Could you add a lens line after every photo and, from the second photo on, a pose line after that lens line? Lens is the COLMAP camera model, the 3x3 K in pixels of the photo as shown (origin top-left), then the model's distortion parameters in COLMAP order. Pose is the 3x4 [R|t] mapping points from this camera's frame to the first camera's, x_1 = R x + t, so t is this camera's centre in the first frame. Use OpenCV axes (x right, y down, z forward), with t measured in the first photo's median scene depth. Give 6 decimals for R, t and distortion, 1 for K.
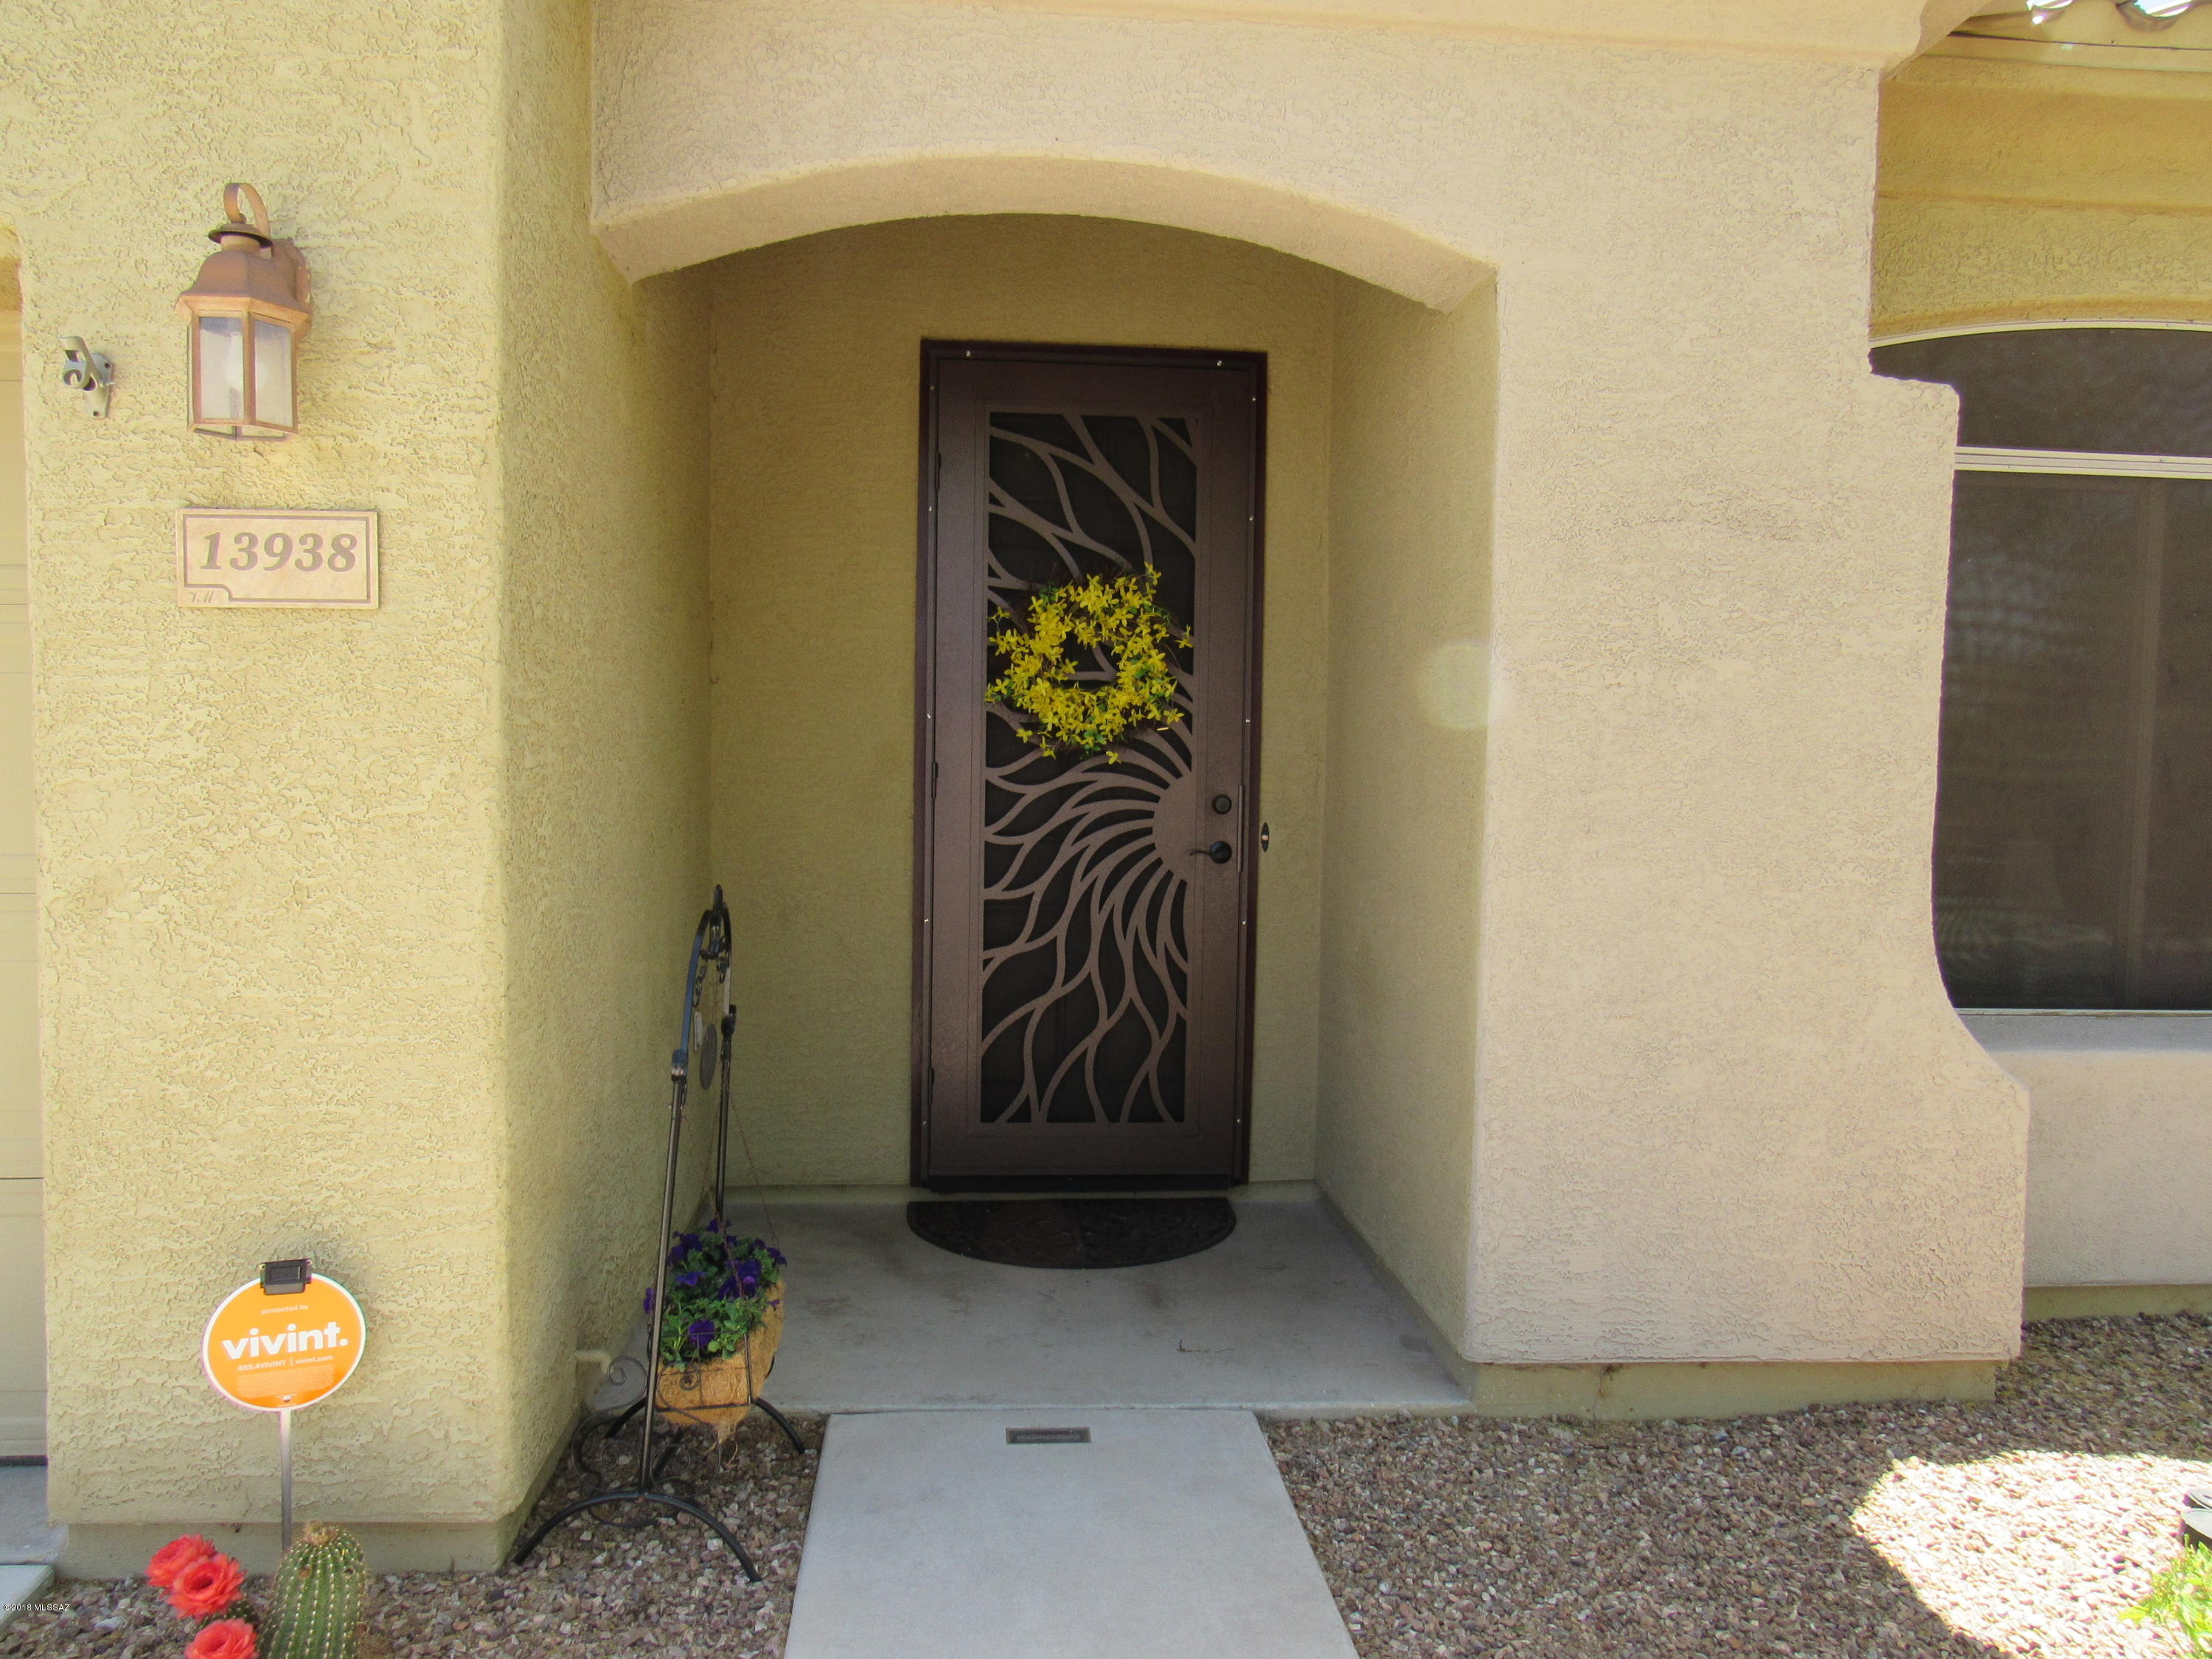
lens RADIAL K [[1579.3, 0, 1116.4], [0, 1579.3, 837.7], [0, 0, 1]] dist [-0.030882, 0.013917]
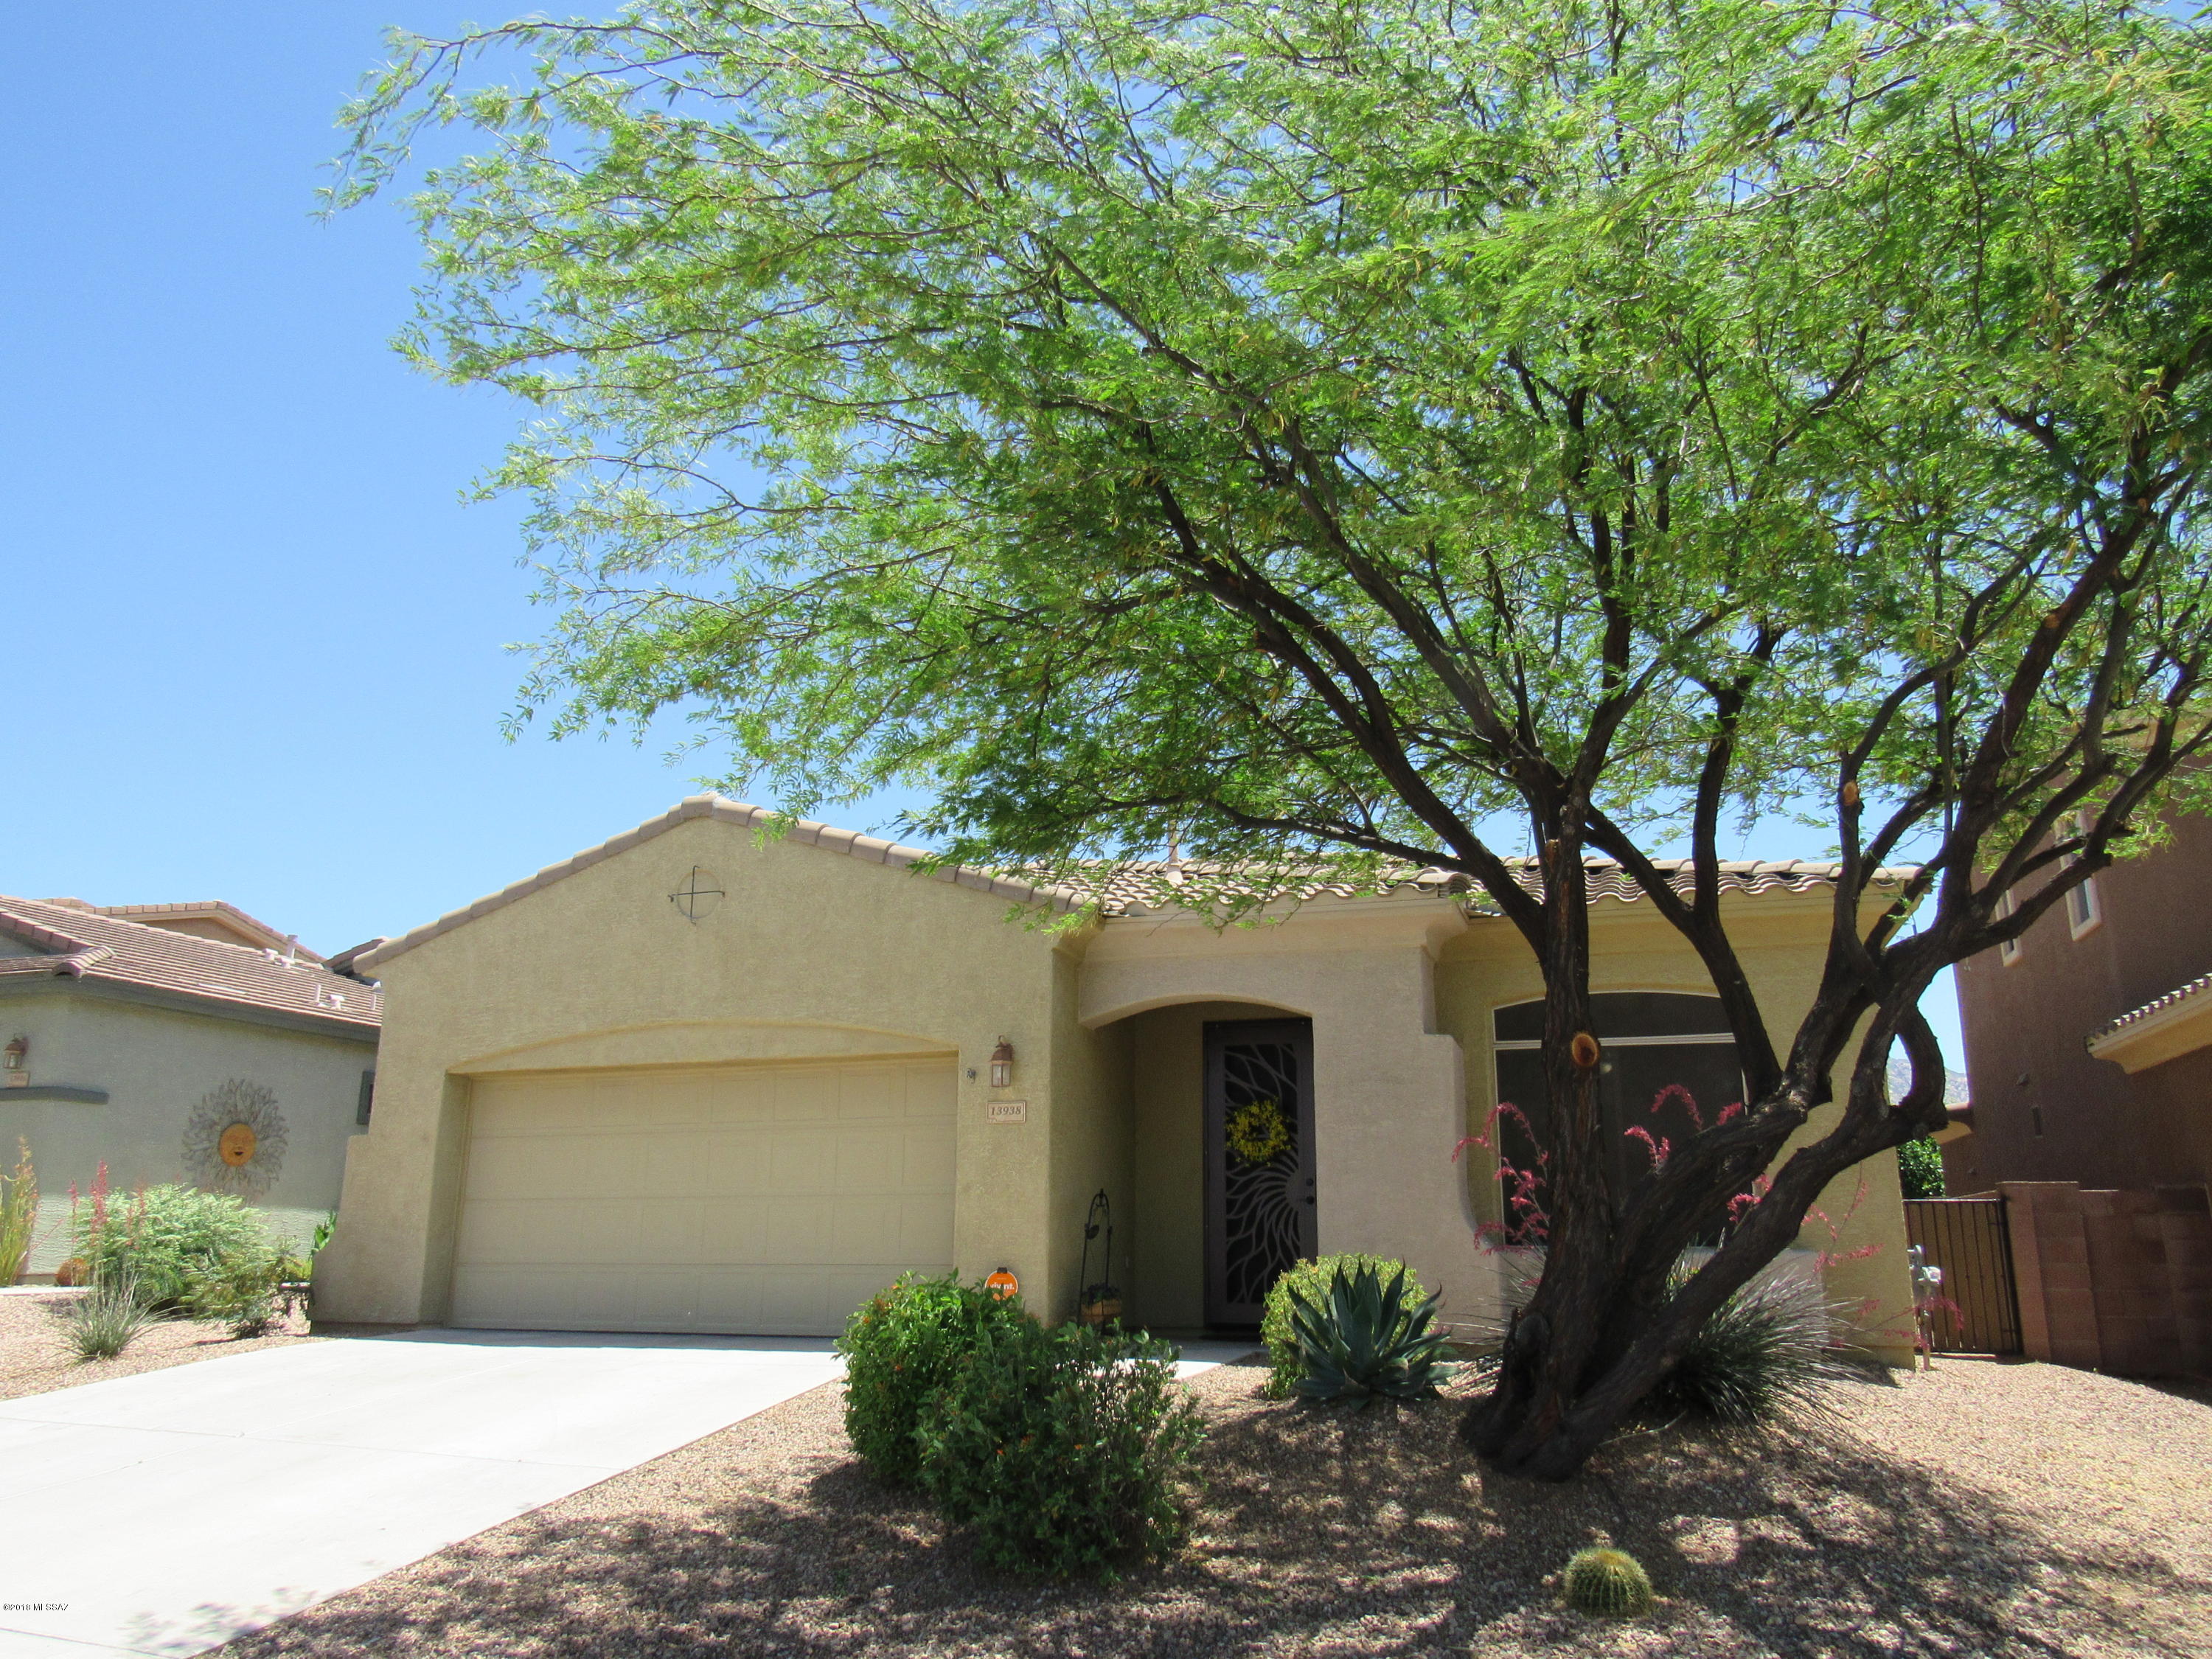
lens RADIAL K [[1579.3, 0, 1114.0], [0, 1579.3, 824.3], [0, 0, 1]] dist [-0.030882, 0.013917]
pose [[0.916978, -0.115037, -0.381991, 0.880030], [-0.012314, 0.948904, -0.315326, 0.258581], [0.398747, 0.293851, 0.868708, -1.707095]]
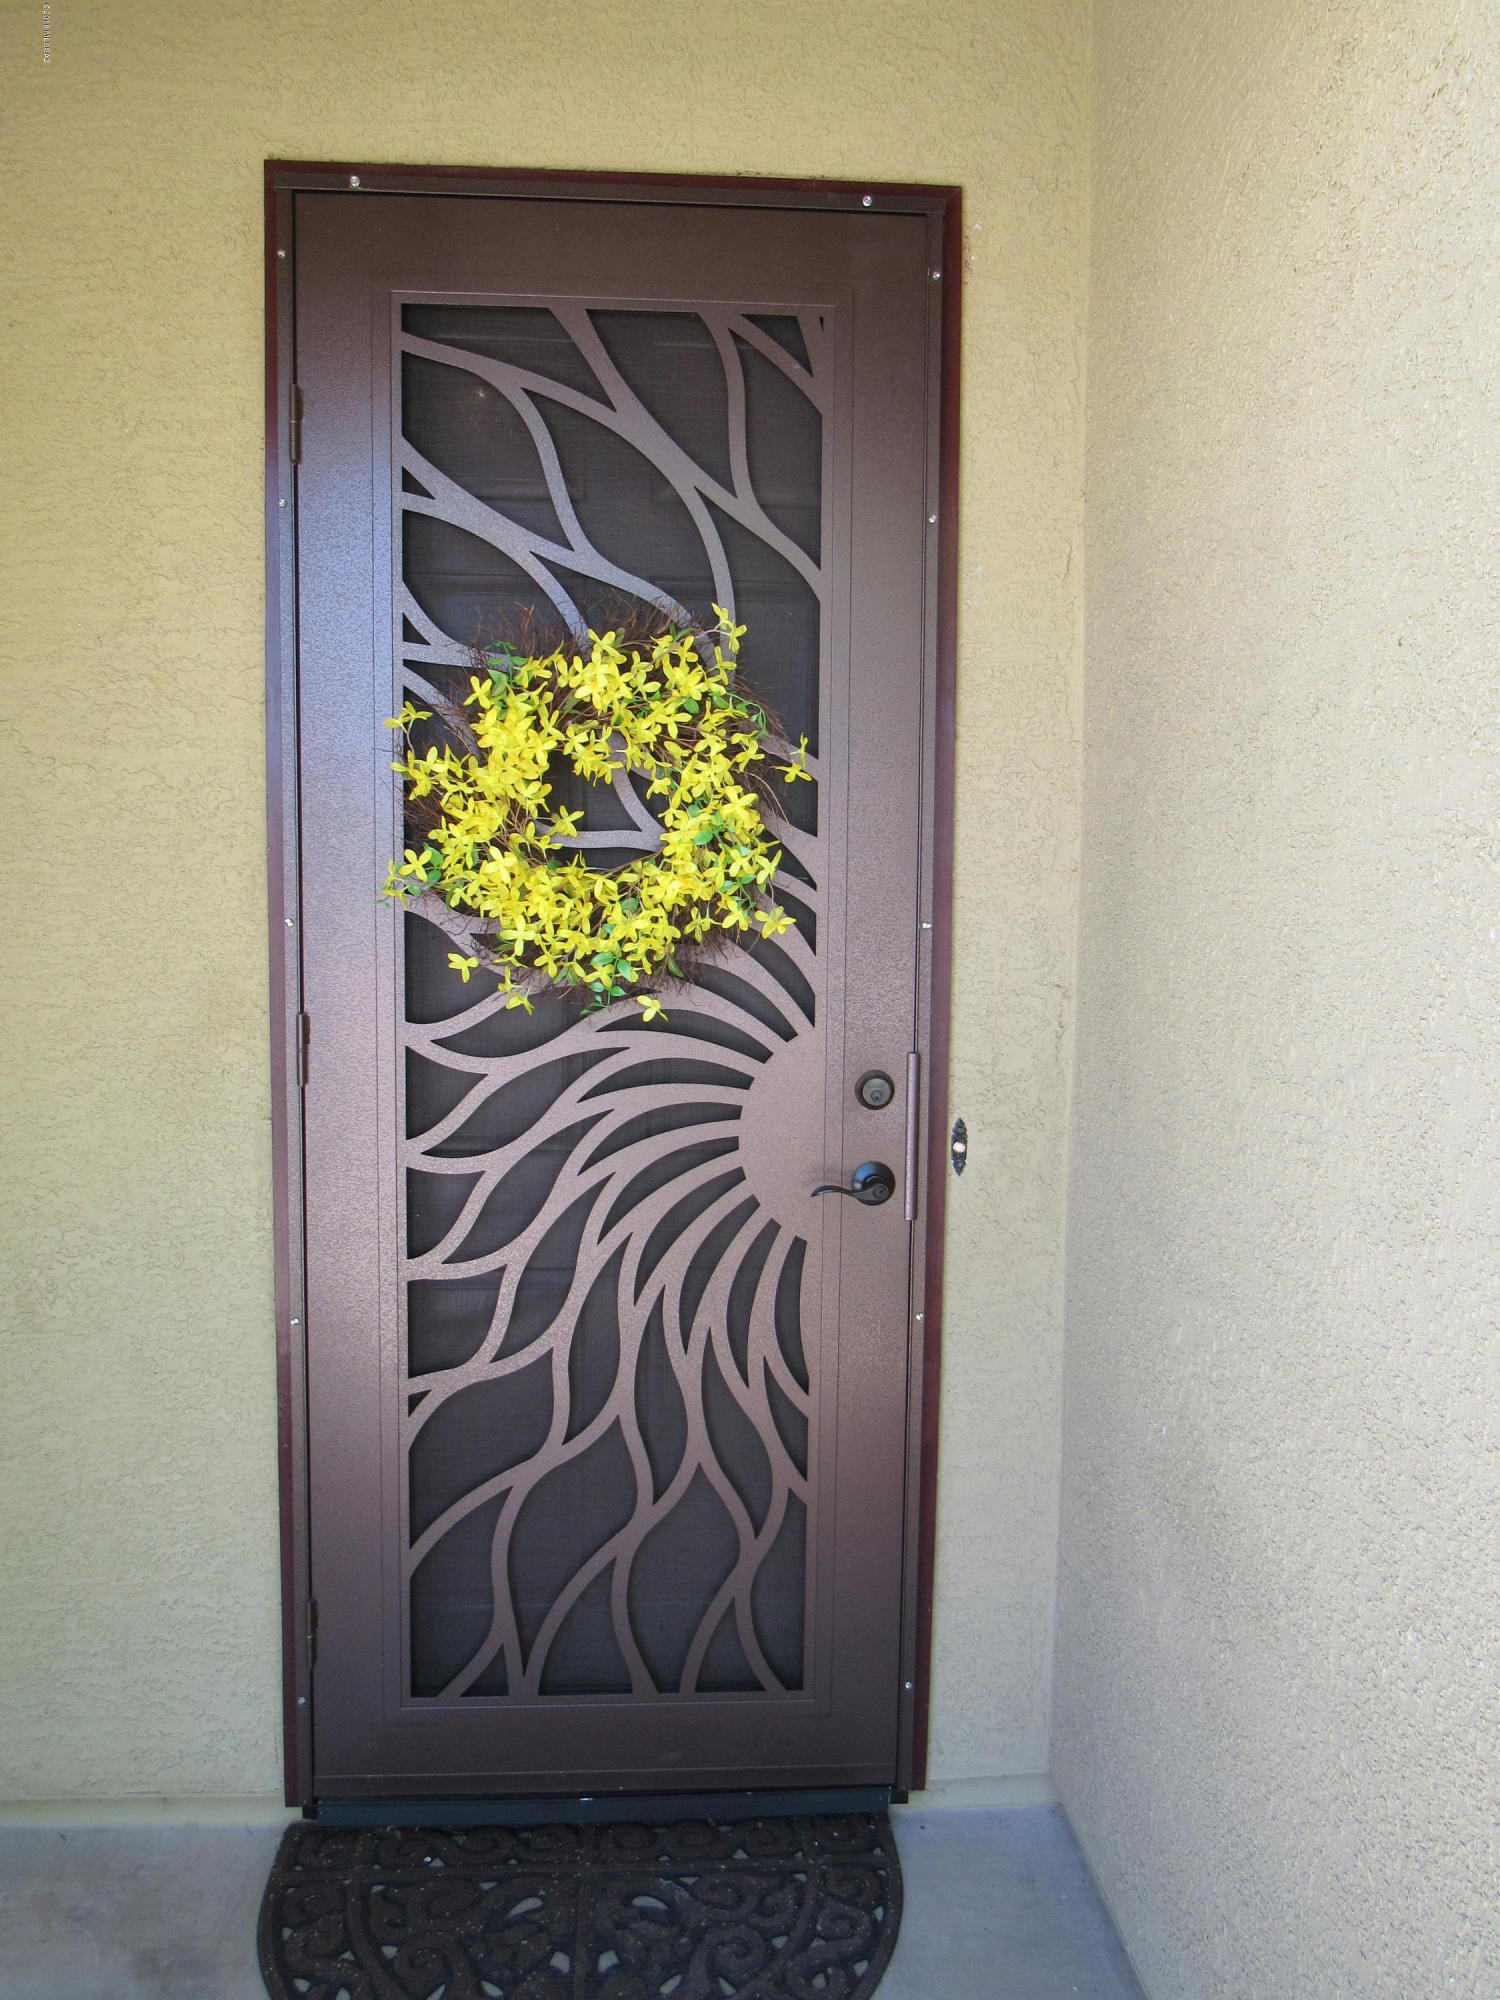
lens RADIAL K [[1428.0, 0, 761.5], [0, 1428.0, 969.9], [0, 0, 1]] dist [-0.030882, 0.013917]
pose [[0.999865, -0.003850, -0.015977, 0.038271], [0.004253, 0.999671, 0.025276, -0.072255], [0.015874, -0.025341, 0.999553, 0.549149]]
